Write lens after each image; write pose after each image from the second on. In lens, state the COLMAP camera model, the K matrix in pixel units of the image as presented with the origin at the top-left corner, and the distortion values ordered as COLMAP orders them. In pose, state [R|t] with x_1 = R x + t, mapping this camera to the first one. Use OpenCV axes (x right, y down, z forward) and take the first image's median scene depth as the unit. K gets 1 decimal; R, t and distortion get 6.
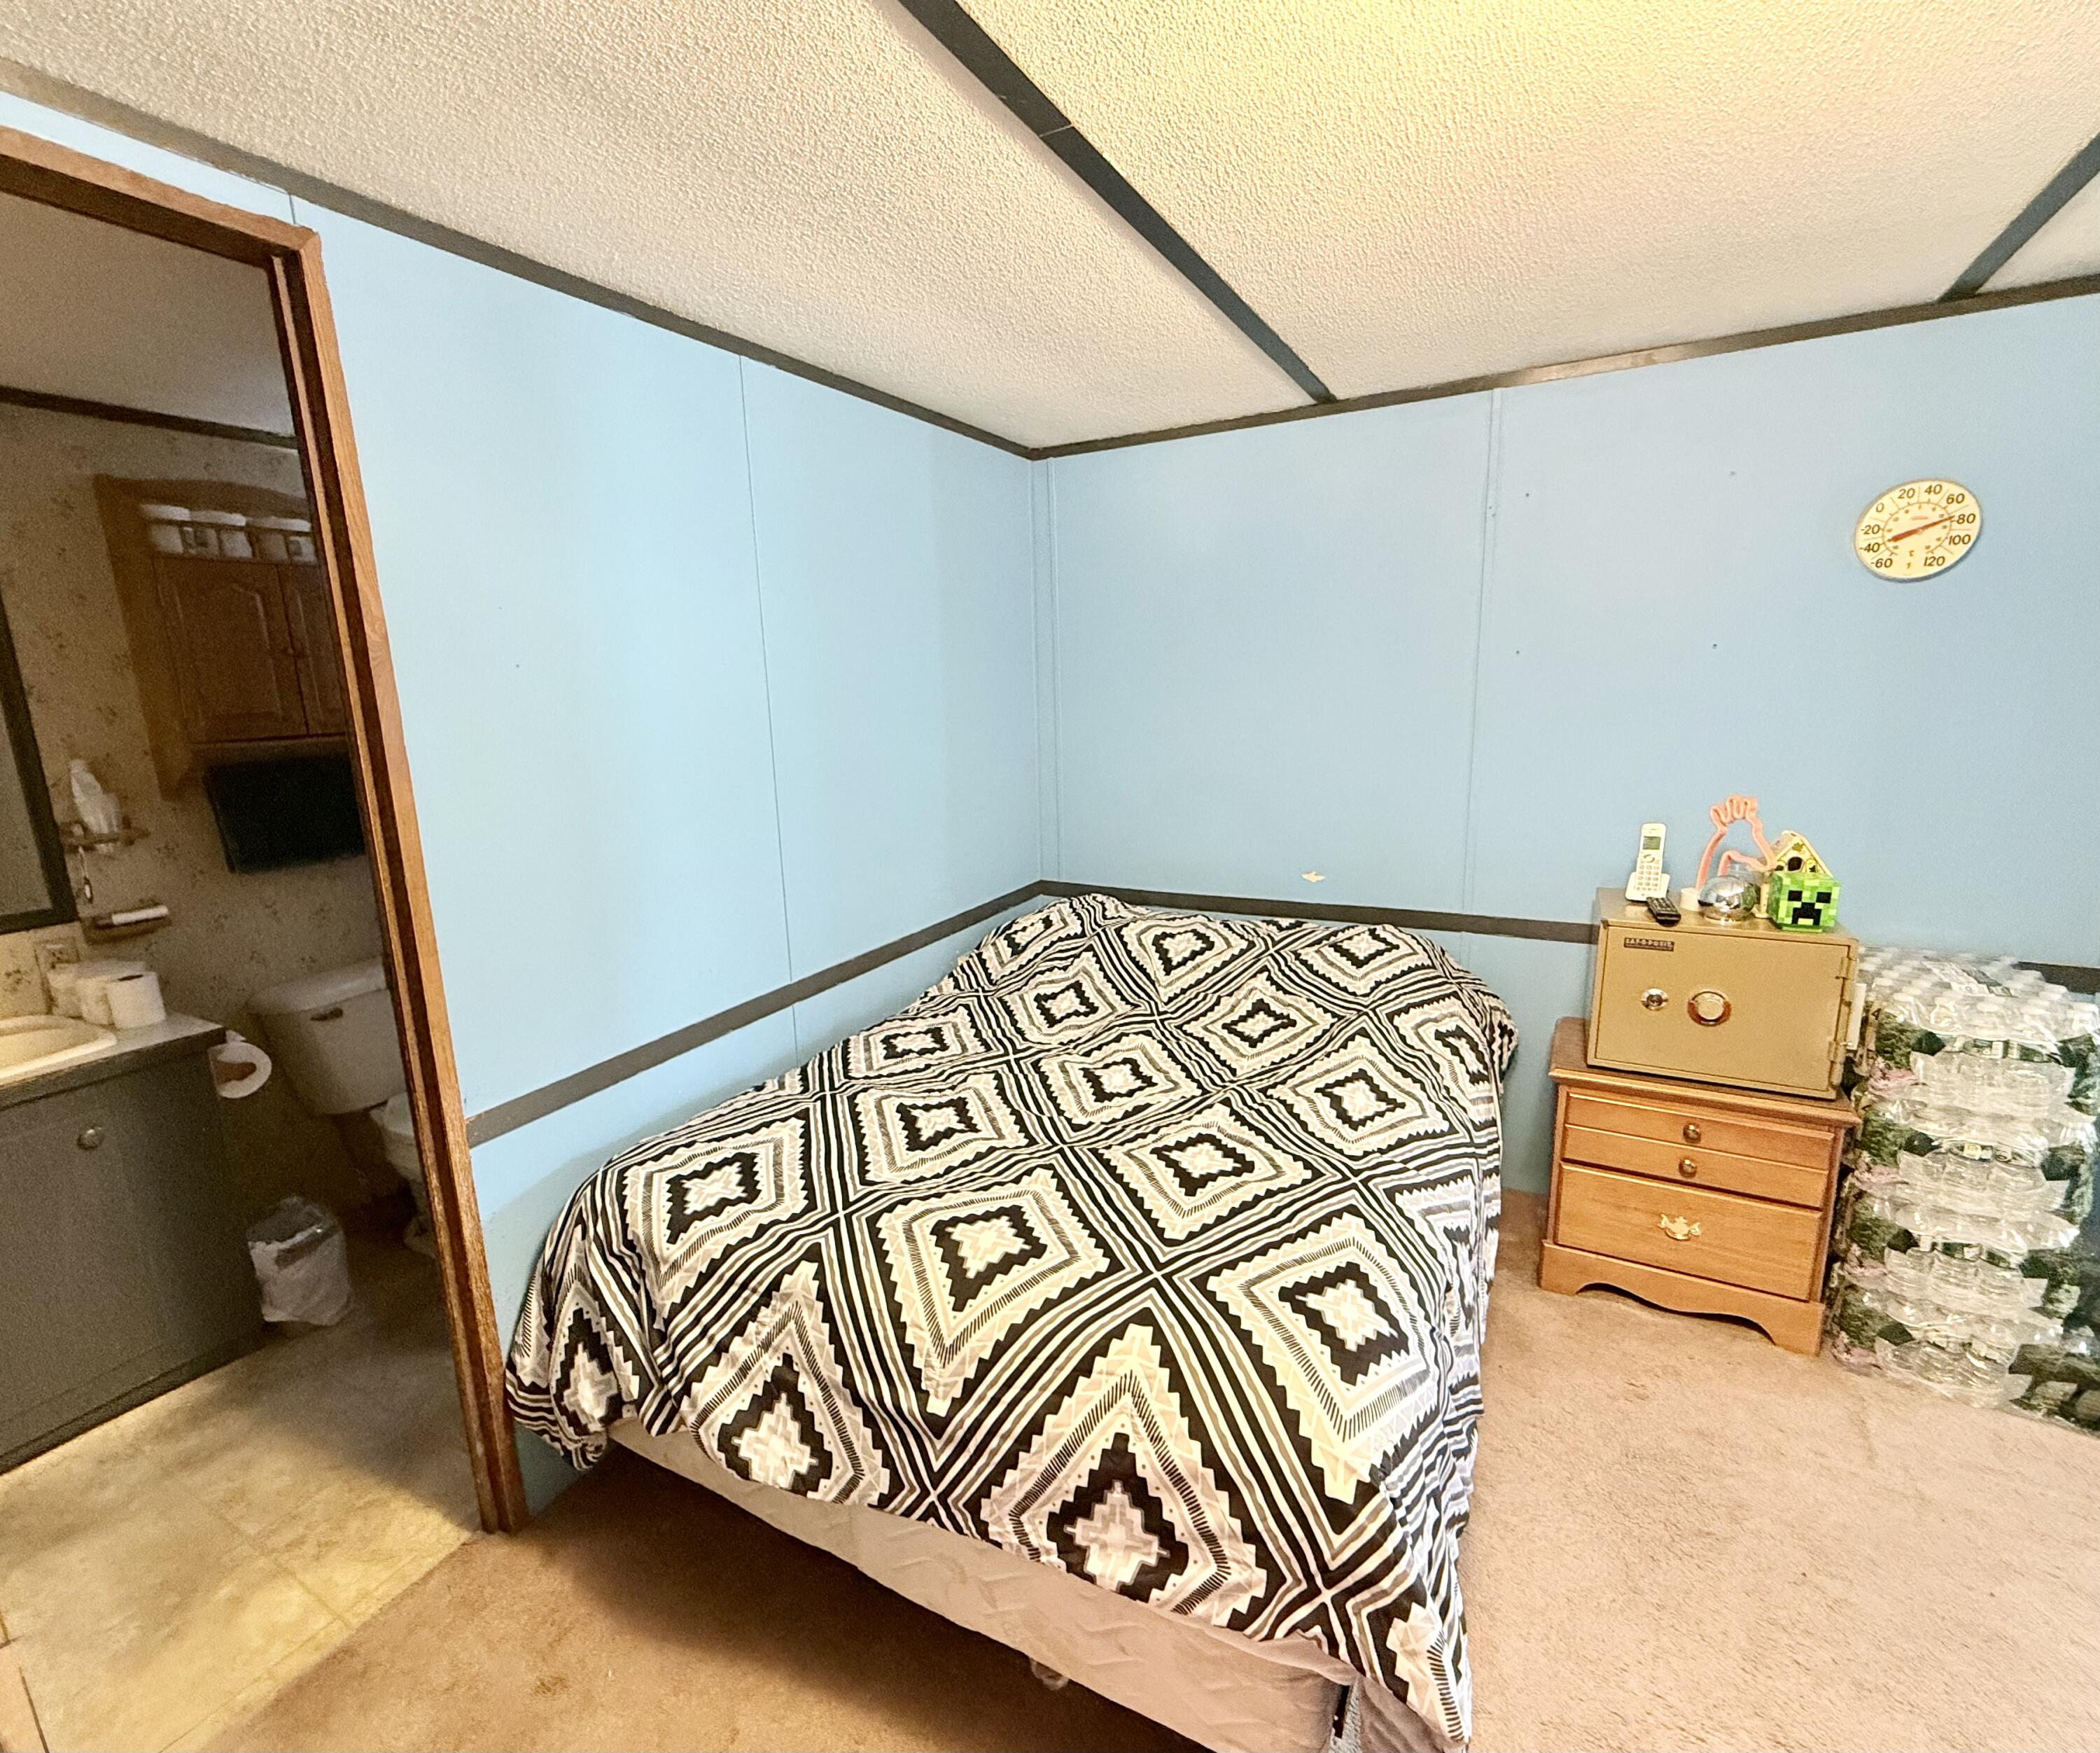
lens RADIAL K [[974.6, 0, 1048.1], [0, 974.6, 876.5], [0, 0, 1]] dist [-0.018806, -0.000552]
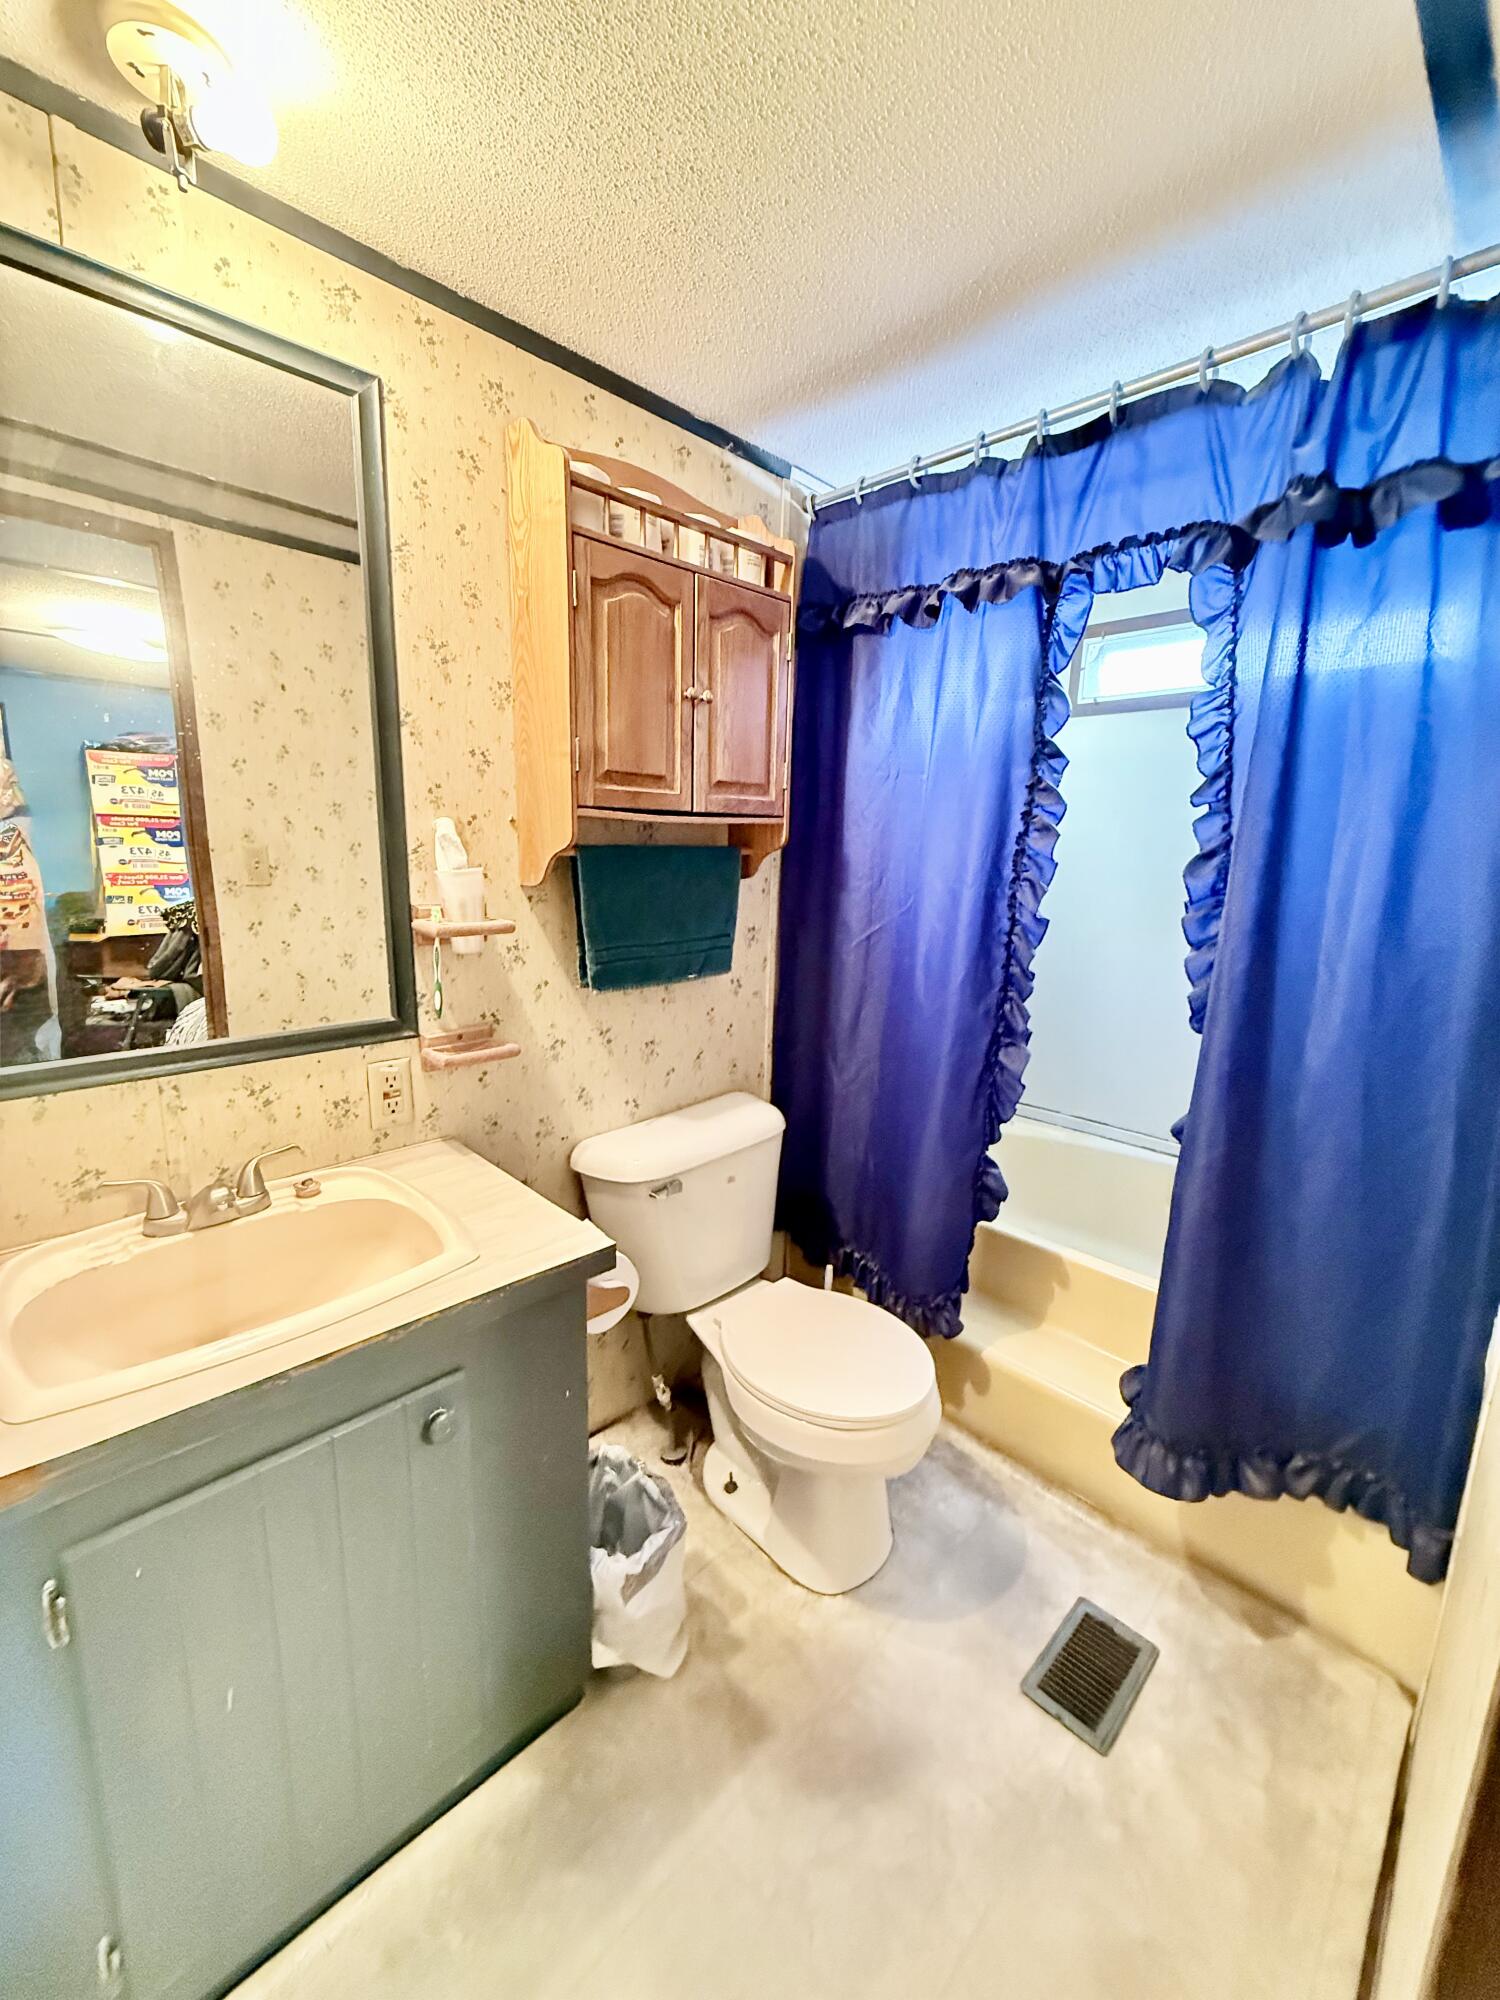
lens RADIAL K [[799.4, 0, 750.0], [0, 799.4, 998.8], [0, 0, 1]] dist [0.001054, 0.000151]
pose [[0.954440, 0.107420, -0.278396, -0.611604], [-0.108027, 0.994060, 0.013206, -0.020023], [0.278161, 0.017470, 0.960376, 0.488837]]
